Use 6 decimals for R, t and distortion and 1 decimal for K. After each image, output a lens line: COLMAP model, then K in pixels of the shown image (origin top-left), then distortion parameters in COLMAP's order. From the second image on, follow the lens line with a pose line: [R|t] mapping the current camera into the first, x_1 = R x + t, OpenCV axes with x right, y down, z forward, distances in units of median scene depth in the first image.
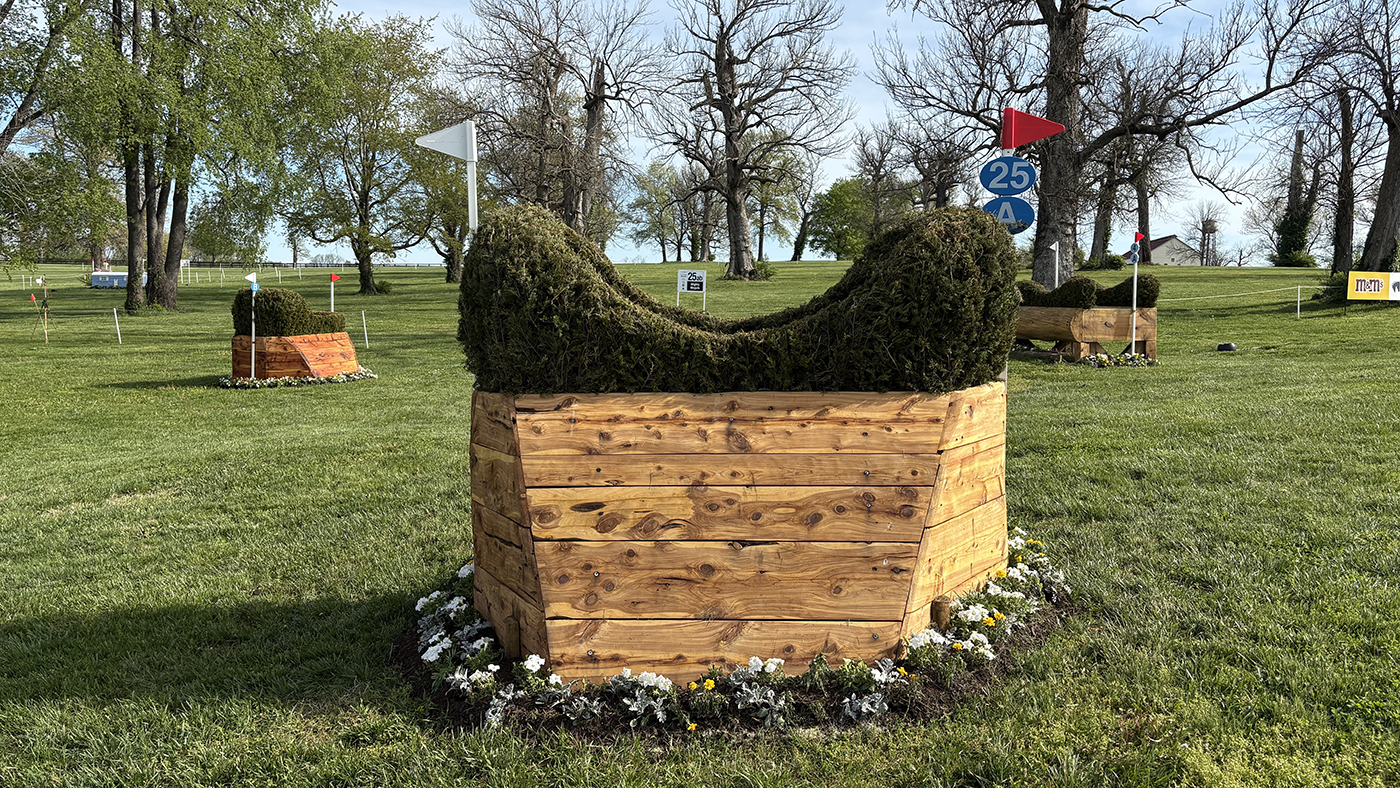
lens RADIAL K [[1103.9, 0, 700.0], [0, 1103.9, 394.0], [0, 0, 1]] dist [0.114804, -0.359556]
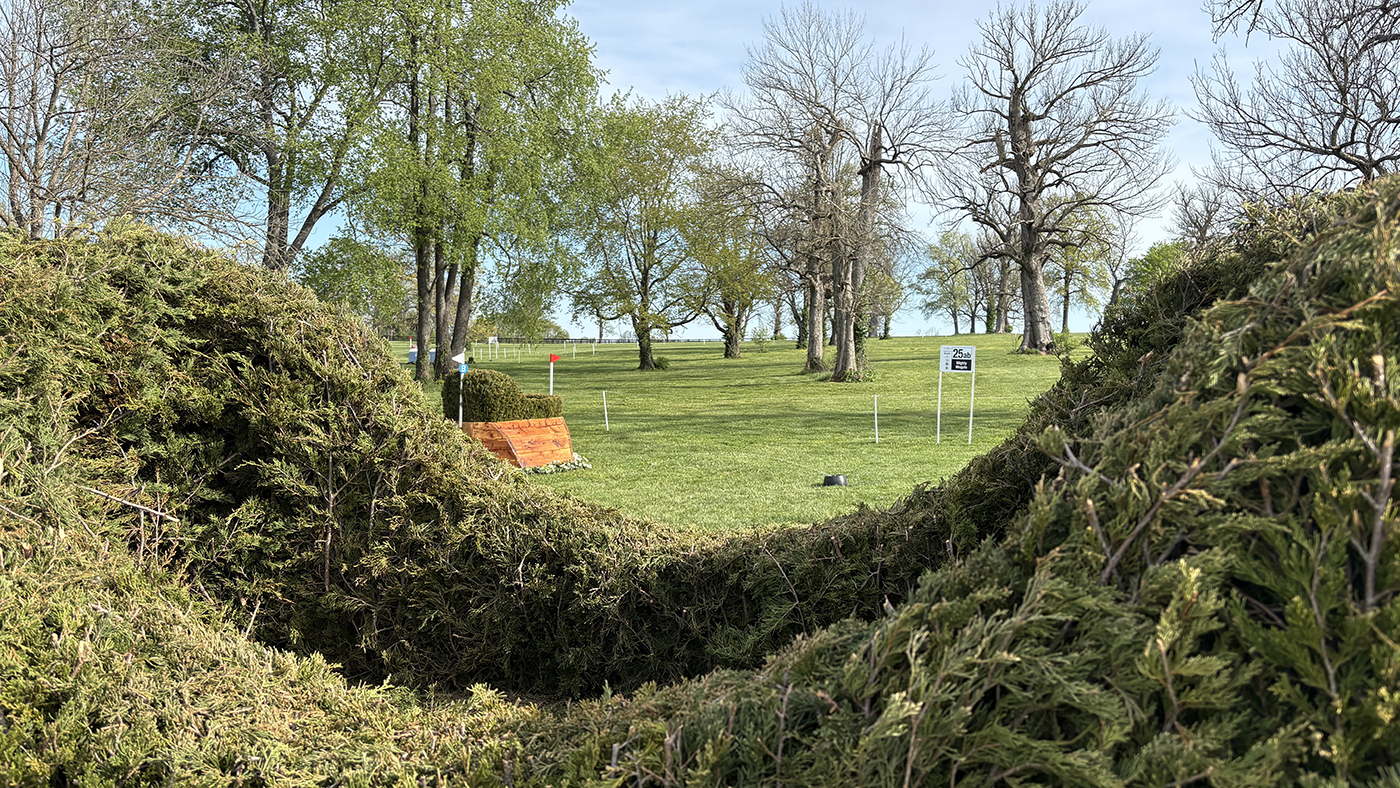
lens RADIAL K [[1042.5, 0, 700.0], [0, 1042.5, 394.0], [0, 0, 1]] dist [0.006781, 0.006779]
pose [[0.957472, 0.008538, -0.288399, 0.020672], [-0.026020, 0.998044, -0.056840, -0.015439], [0.287350, 0.061926, 0.955822, 0.113002]]
